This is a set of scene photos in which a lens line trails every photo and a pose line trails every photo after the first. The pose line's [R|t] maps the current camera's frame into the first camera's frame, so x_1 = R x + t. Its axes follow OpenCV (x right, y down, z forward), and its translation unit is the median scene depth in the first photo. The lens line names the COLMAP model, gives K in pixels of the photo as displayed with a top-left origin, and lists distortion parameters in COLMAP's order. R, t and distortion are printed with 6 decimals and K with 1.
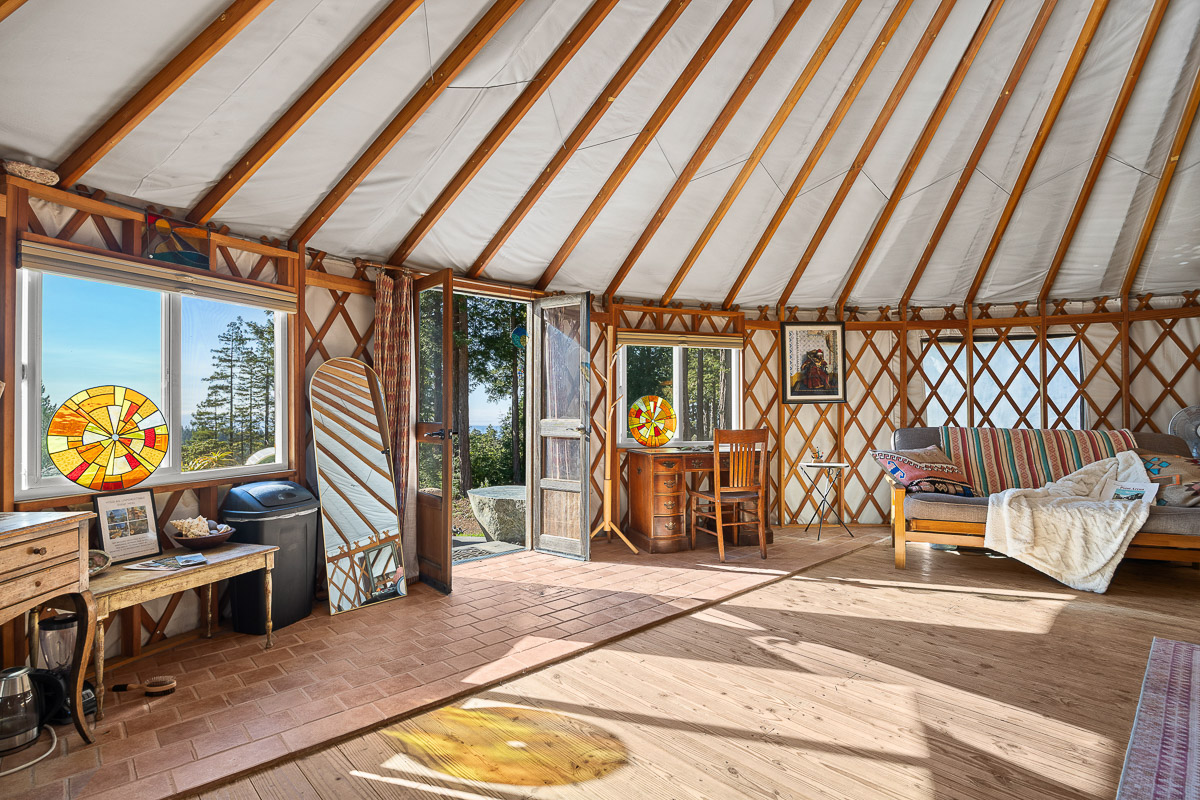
lens RADIAL K [[591.7, 0, 600.0], [0, 591.7, 400.0], [0, 0, 1]] dist [-0.011194, 0.000676]
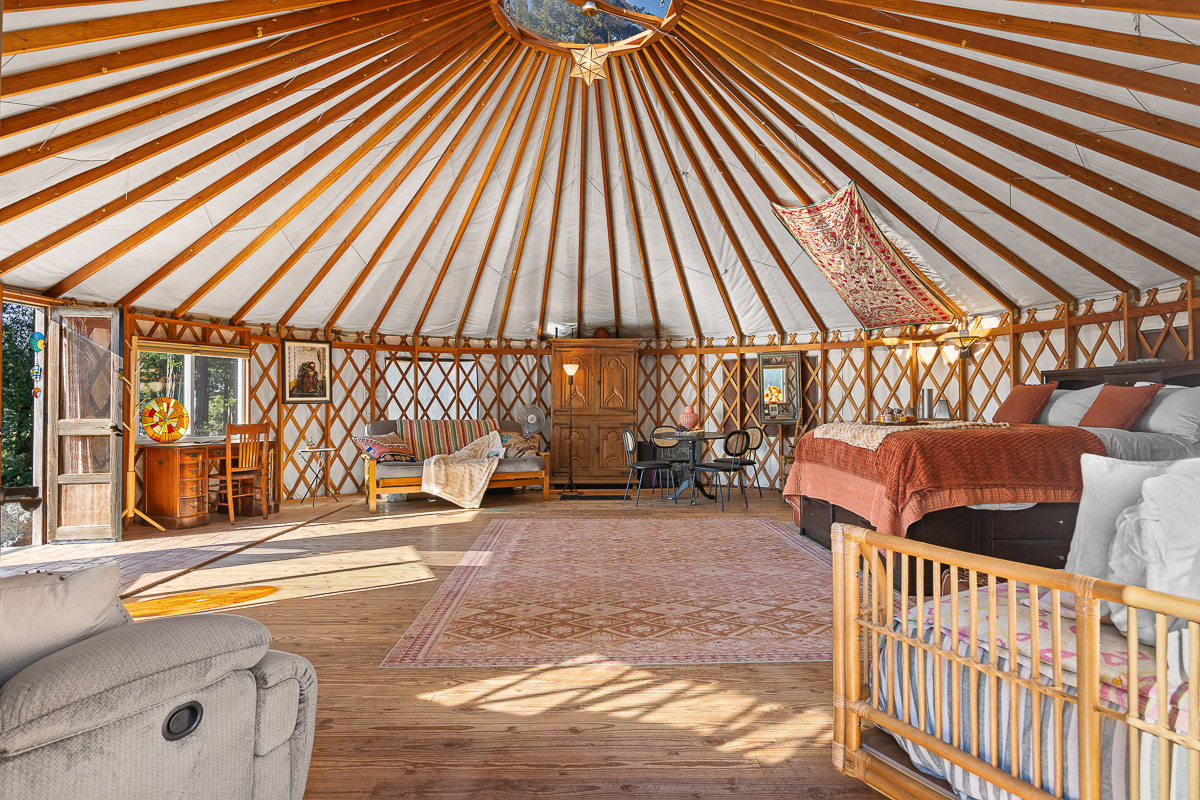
lens RADIAL K [[665.8, 0, 601.3], [0, 665.8, 391.9], [0, 0, 1]] dist [0.000461, -0.000117]
pose [[0.678969, 0.010709, 0.734089, -0.280914], [-0.005664, 0.999940, -0.009349, -0.010420], [-0.734145, 0.002190, 0.678989, -0.474268]]
